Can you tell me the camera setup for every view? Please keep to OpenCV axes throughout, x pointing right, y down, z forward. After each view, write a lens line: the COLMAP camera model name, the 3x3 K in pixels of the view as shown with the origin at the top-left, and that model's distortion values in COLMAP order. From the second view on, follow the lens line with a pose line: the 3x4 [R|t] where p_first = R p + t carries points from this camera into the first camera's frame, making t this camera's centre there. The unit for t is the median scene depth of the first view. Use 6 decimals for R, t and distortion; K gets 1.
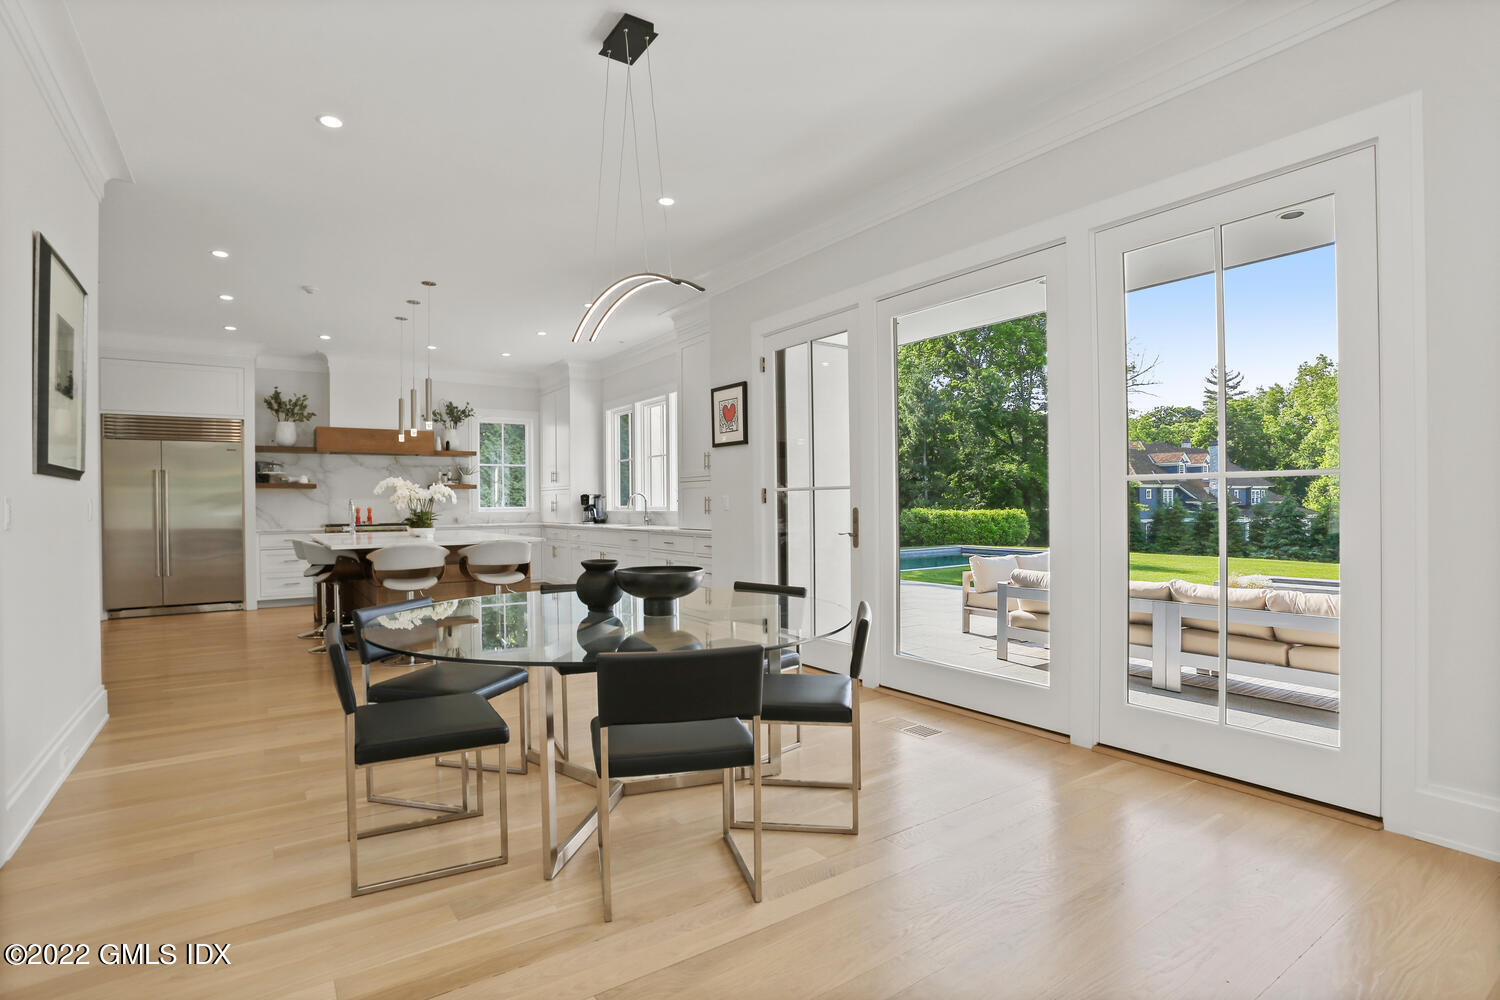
lens RADIAL K [[745.0, 0, 748.4], [0, 745.0, 507.3], [0, 0, 1]] dist [-0.080649, 0.038423]
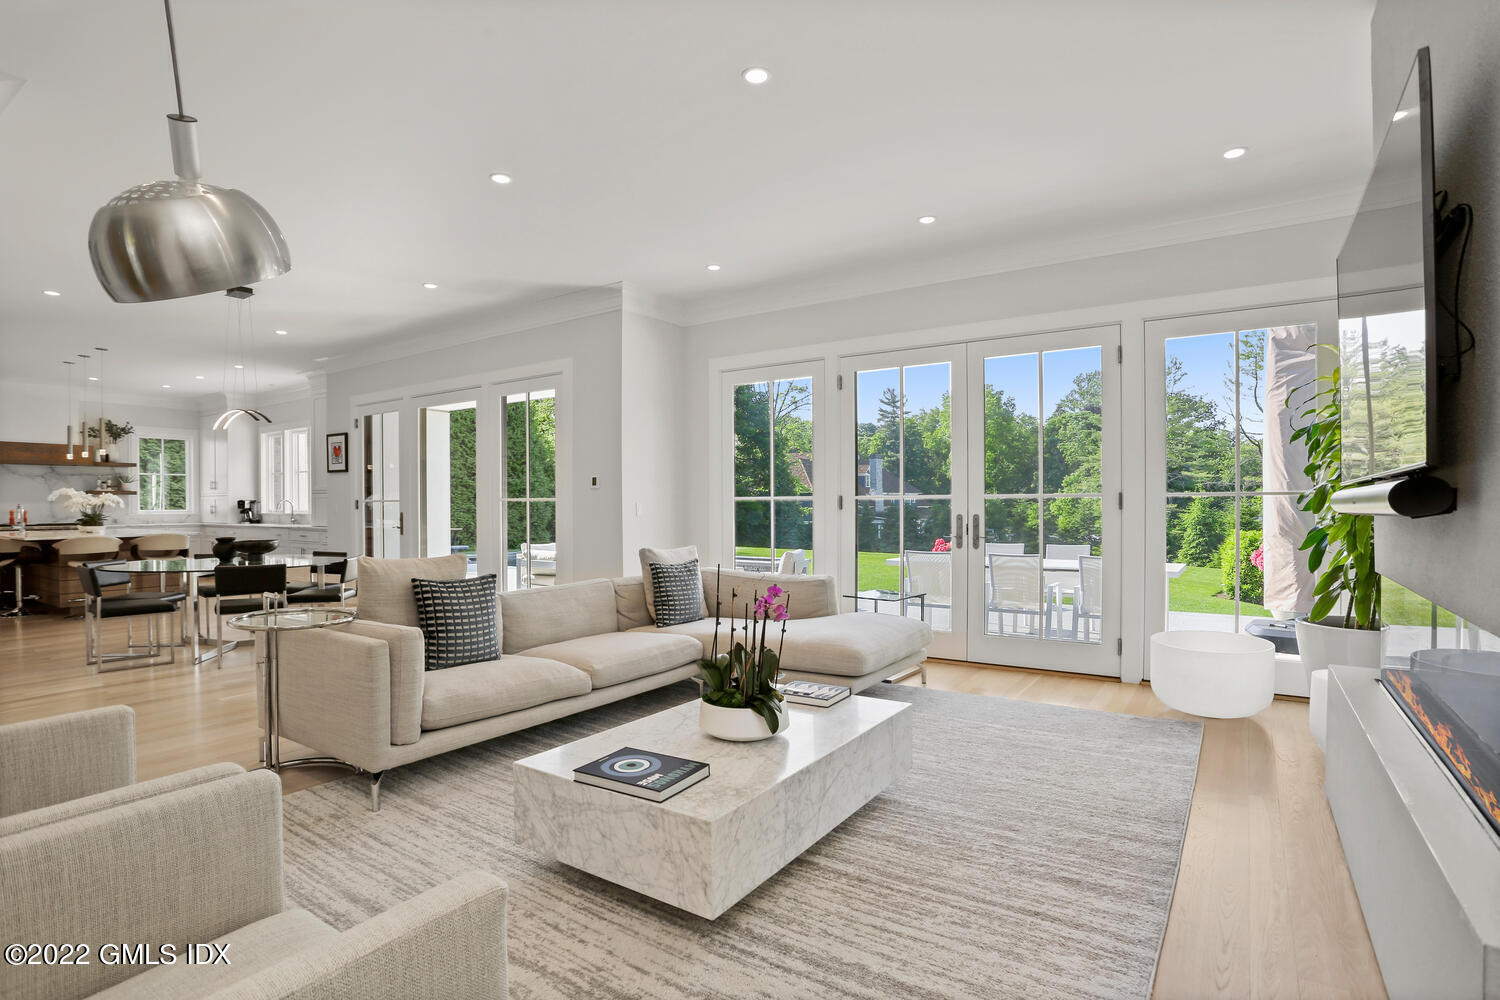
lens RADIAL K [[745.0, 0, 748.4], [0, 745.0, 507.3], [0, 0, 1]] dist [-0.080649, 0.038423]
pose [[0.931759, 0.004588, 0.363049, 0.136670], [-0.003525, 0.999987, -0.003592, -0.003991], [-0.363061, 0.002067, 0.931763, -0.452501]]
